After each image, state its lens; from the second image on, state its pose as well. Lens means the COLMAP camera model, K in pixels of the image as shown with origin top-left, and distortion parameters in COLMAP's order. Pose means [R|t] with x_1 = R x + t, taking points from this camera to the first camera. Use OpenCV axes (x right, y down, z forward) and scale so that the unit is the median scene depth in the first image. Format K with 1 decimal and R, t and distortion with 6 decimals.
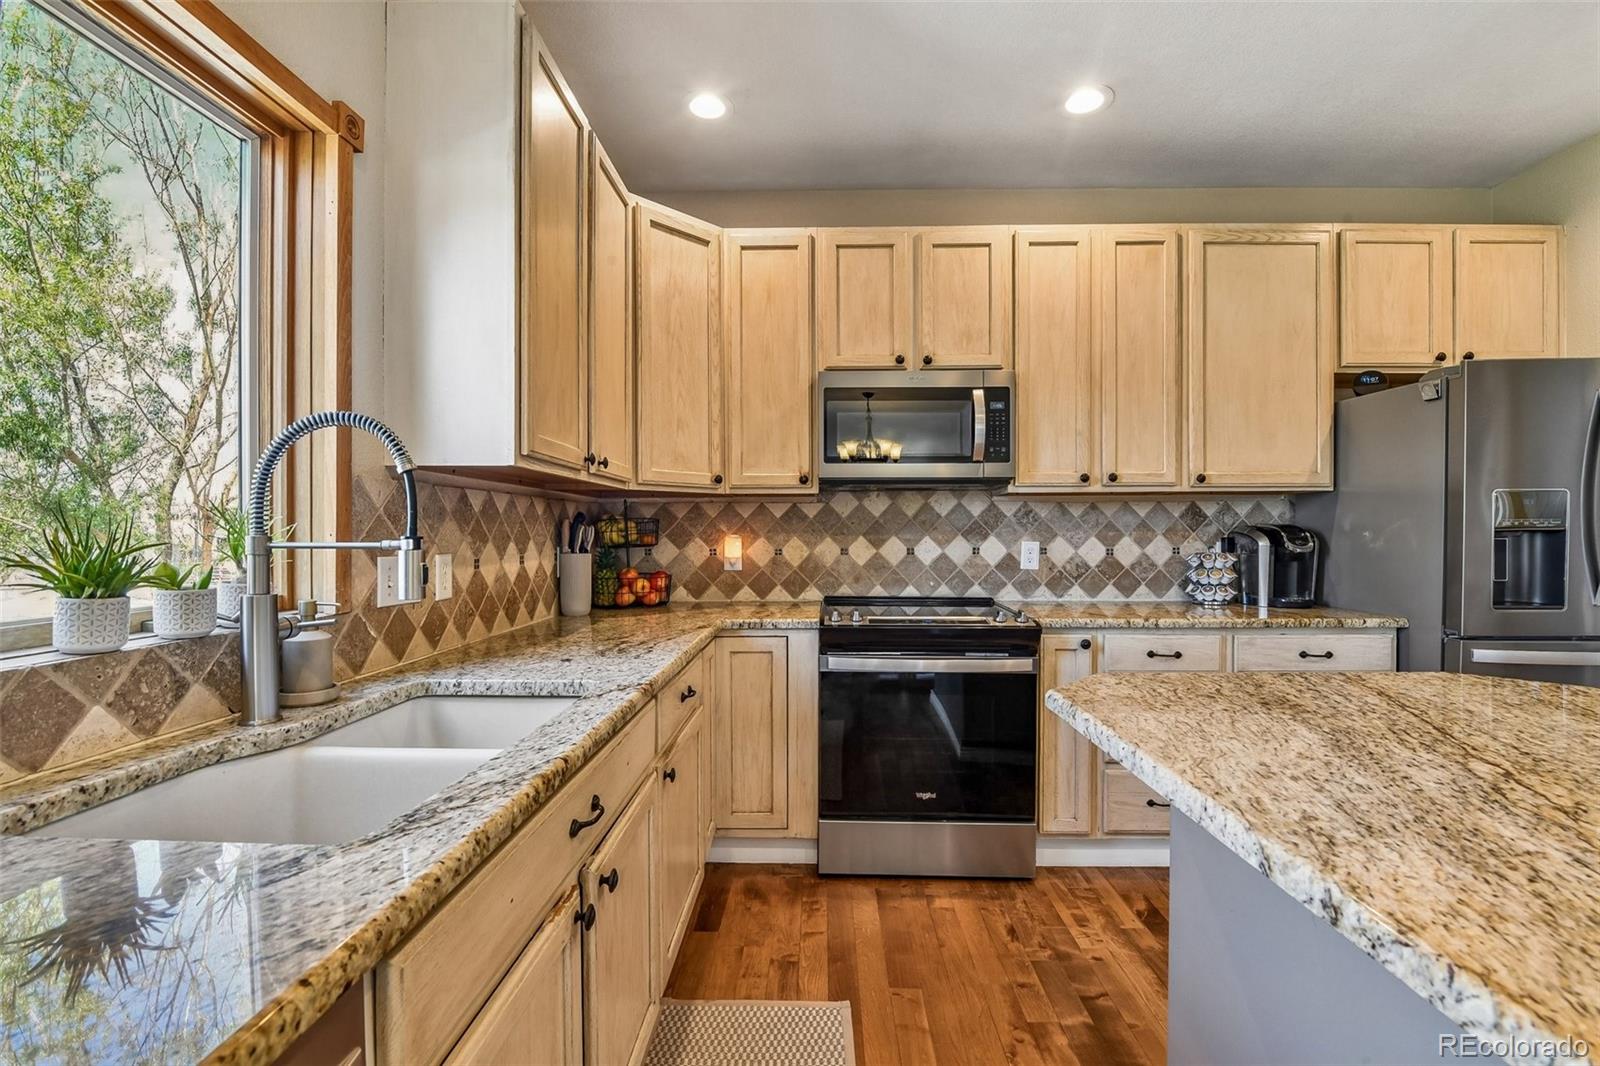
lens RADIAL K [[691.5, 0, 811.1], [0, 691.5, 538.1], [0, 0, 1]] dist [-0.009537, -0.000460]
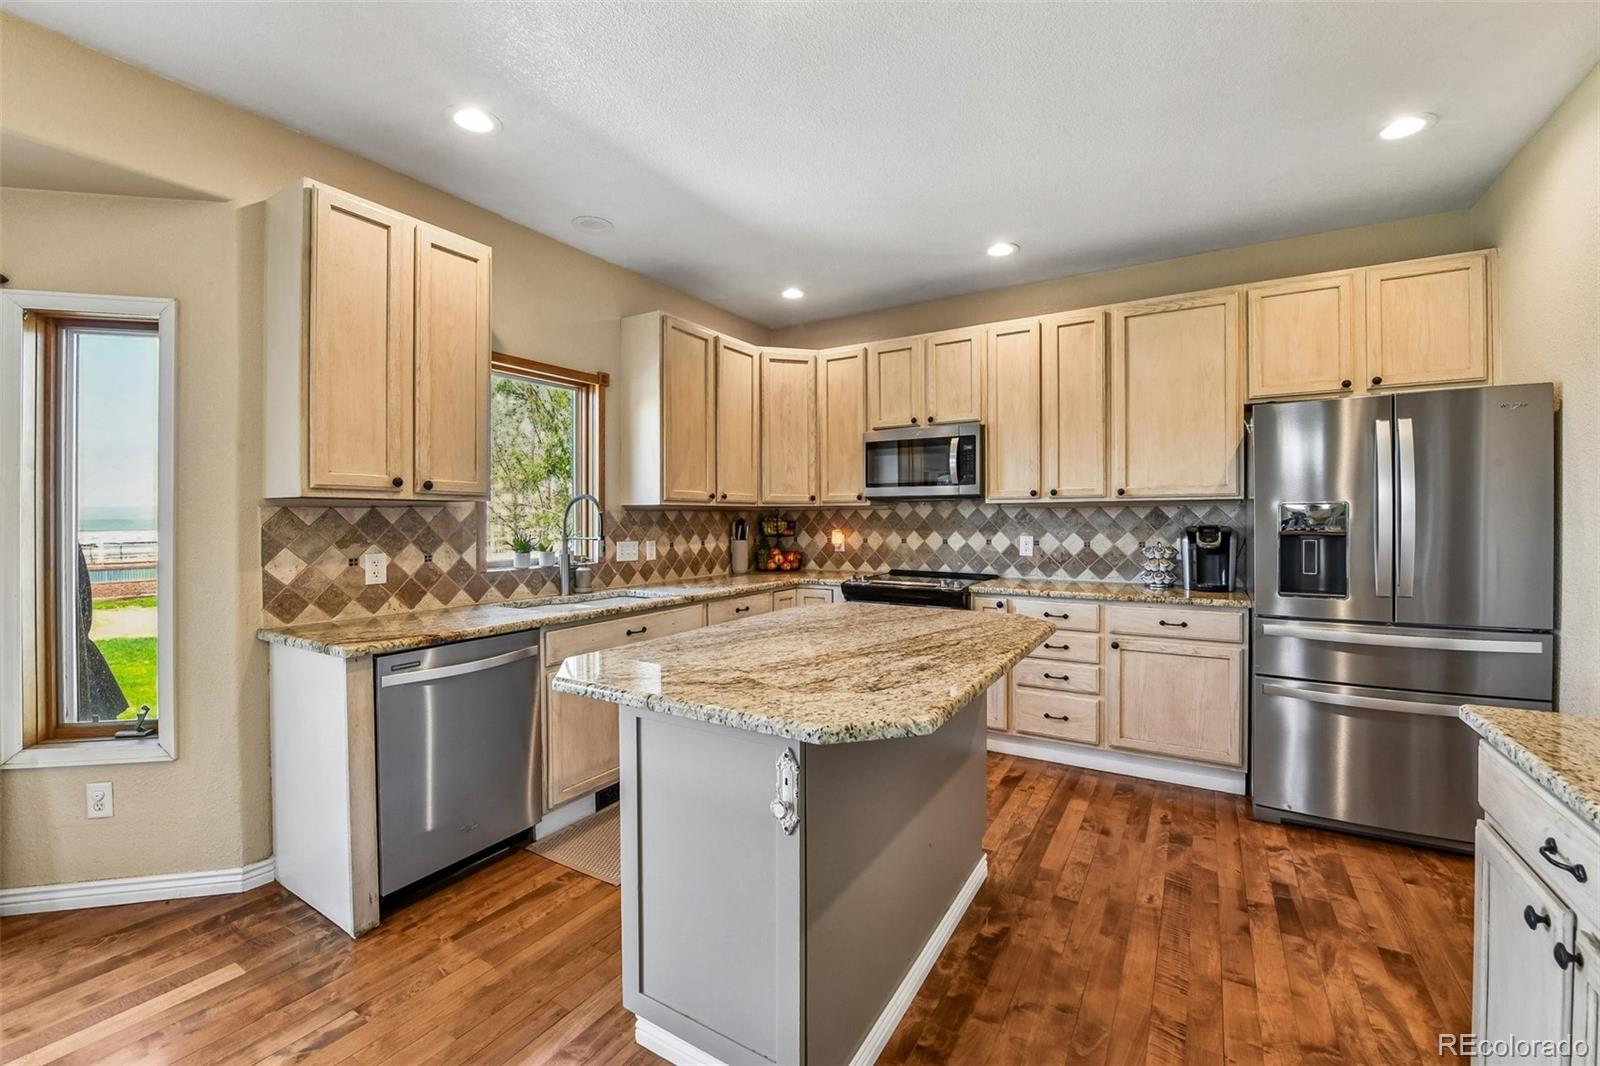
lens RADIAL K [[658.8, 0, 813.7], [0, 658.8, 519.5], [0, 0, 1]] dist [-0.010346, -0.000610]
pose [[0.866471, 0.000289, -0.499228, 0.678832], [-0.000795, 0.999999, -0.000801, -0.030250], [0.499227, 0.001091, 0.866470, -0.417028]]
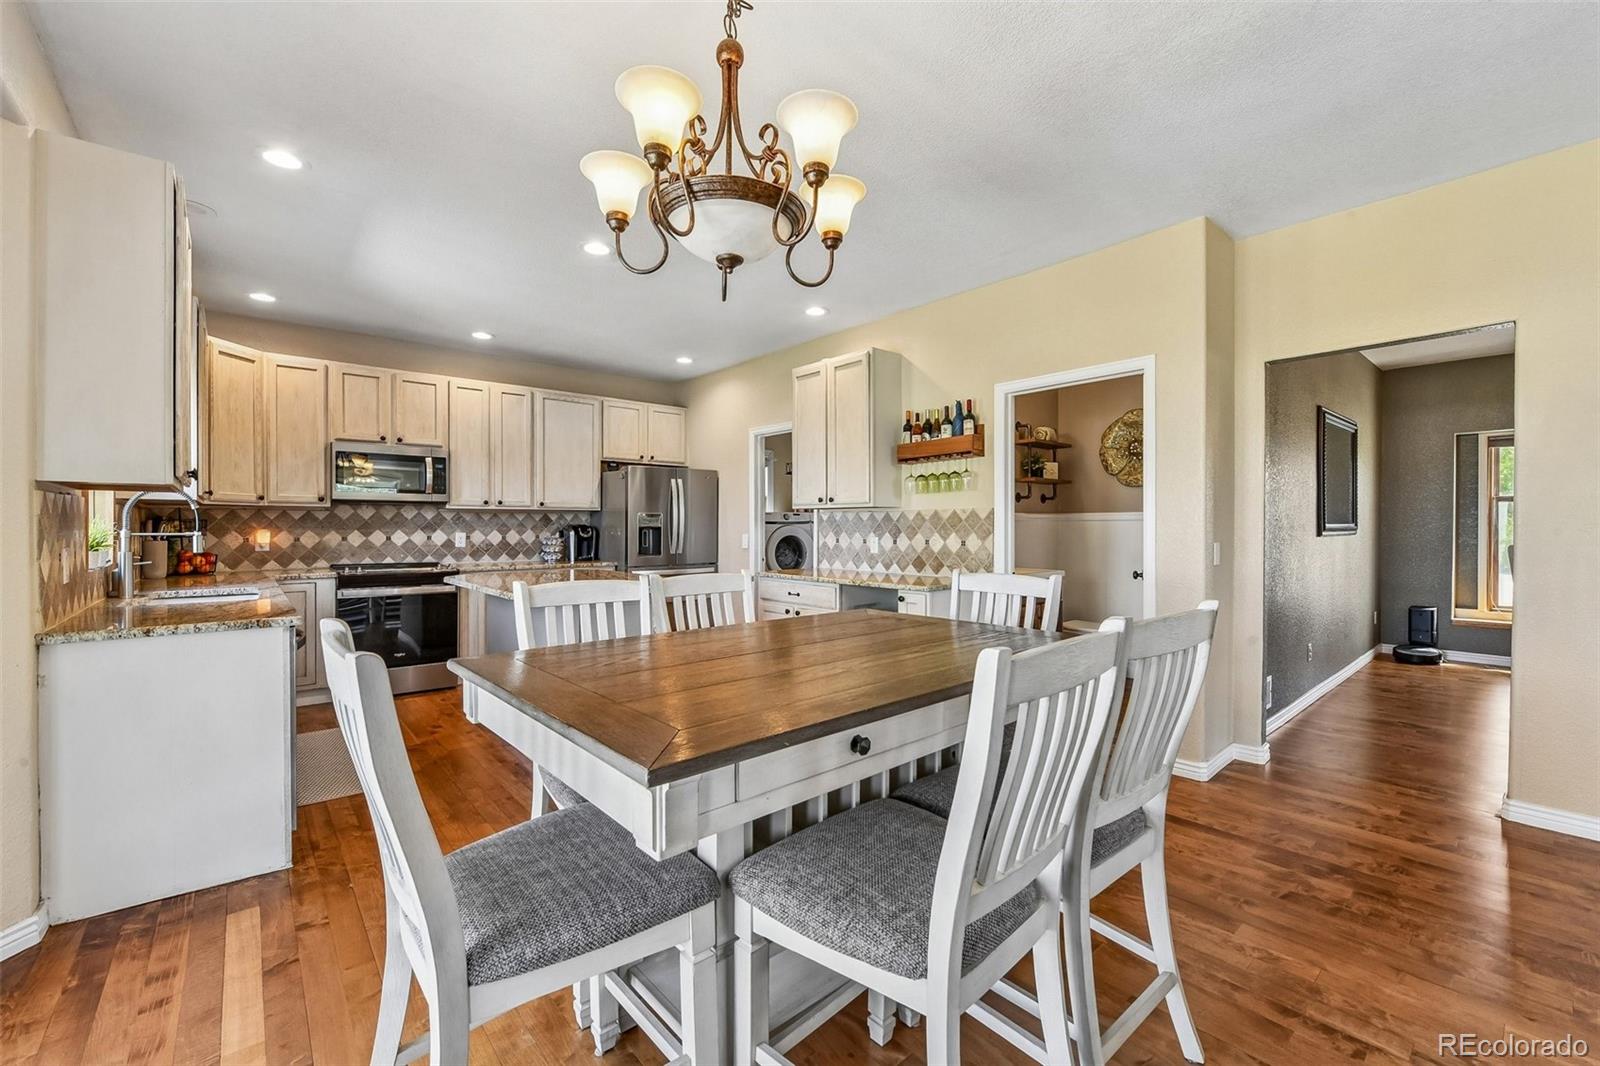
lens RADIAL K [[656.1, 0, 807.9], [0, 656.1, 529.7], [0, 0, 1]] dist [-0.000380, -0.004677]
pose [[0.743122, -0.001202, 0.669155, -0.212012], [0.001946, 0.999998, -0.000364, -0.001001], [-0.669153, 0.001573, 0.743123, -1.137594]]
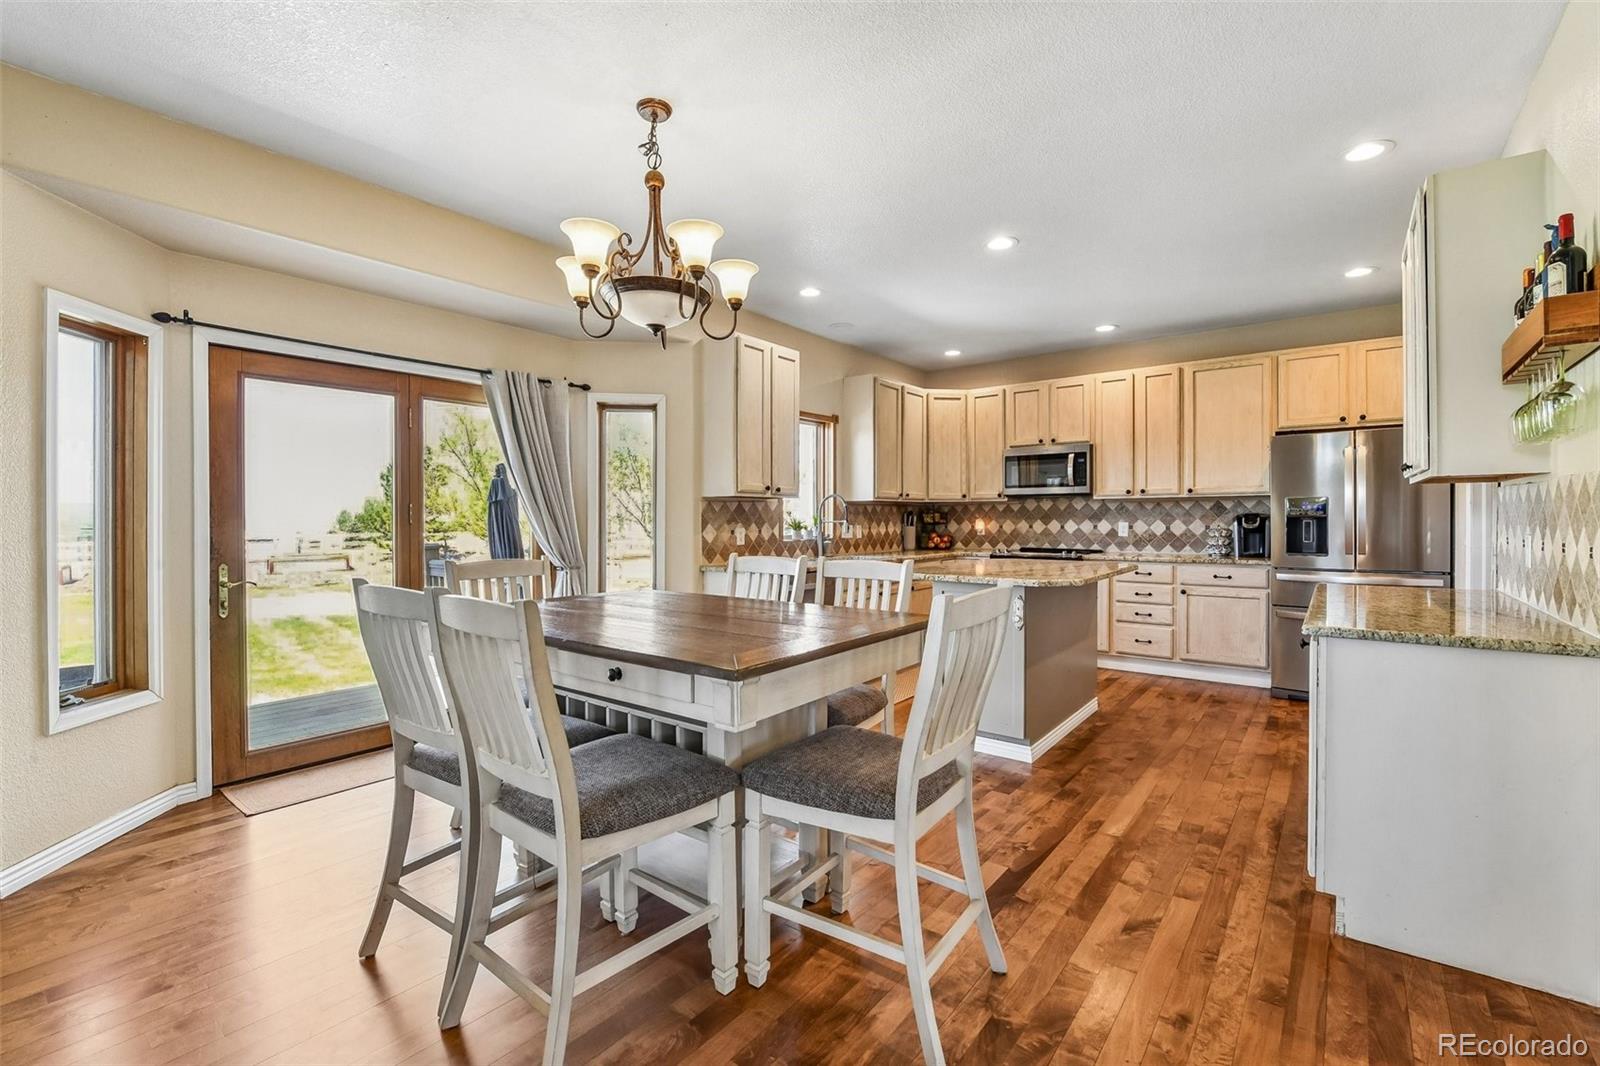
lens RADIAL K [[700.5, 0, 811.5], [0, 700.5, 522.3], [0, 0, 1]] dist [-0.001224, -0.000041]
pose [[0.804043, 0.002412, -0.594566, 0.878942], [-0.000719, 0.999995, 0.003084, -0.000679], [0.594571, -0.002053, 0.804041, -1.265778]]
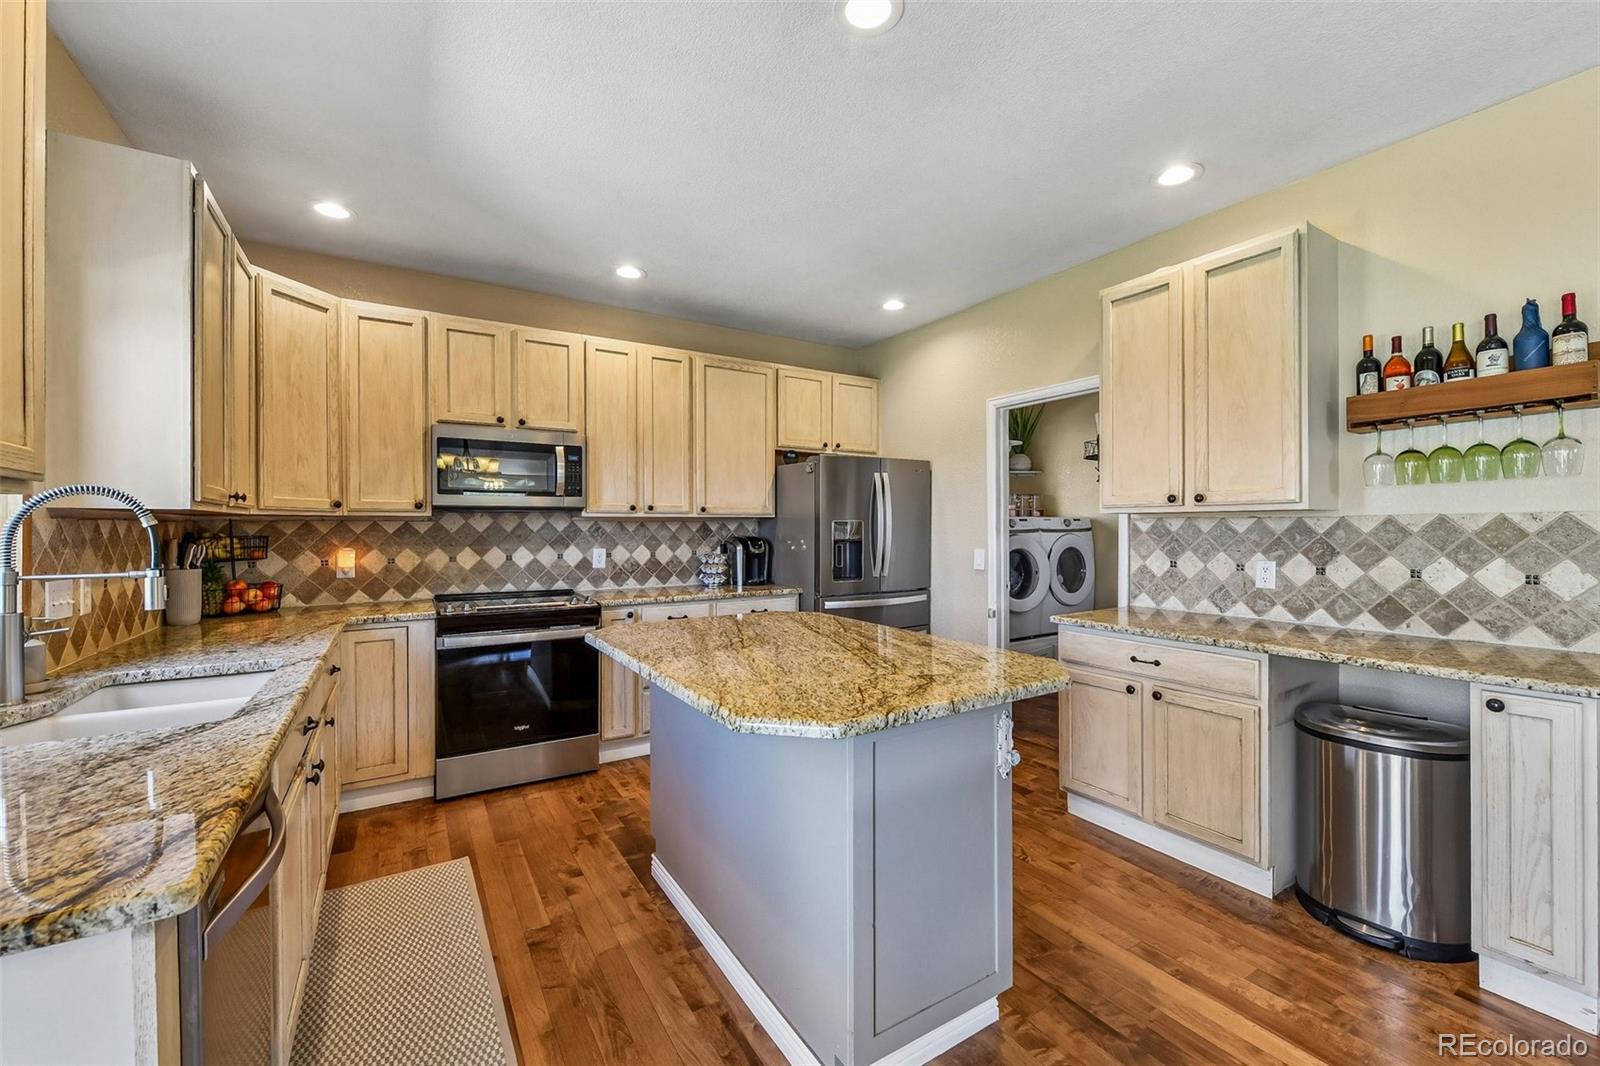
lens RADIAL K [[645.4, 0, 811.9], [0, 645.4, 529.0], [0, 0, 1]] dist [0.000583, -0.000439]
pose [[0.833410, -0.002310, 0.552650, -0.065065], [0.005729, 0.999974, -0.004459, -0.030850], [-0.552625, 0.006883, 0.833402, -0.413480]]
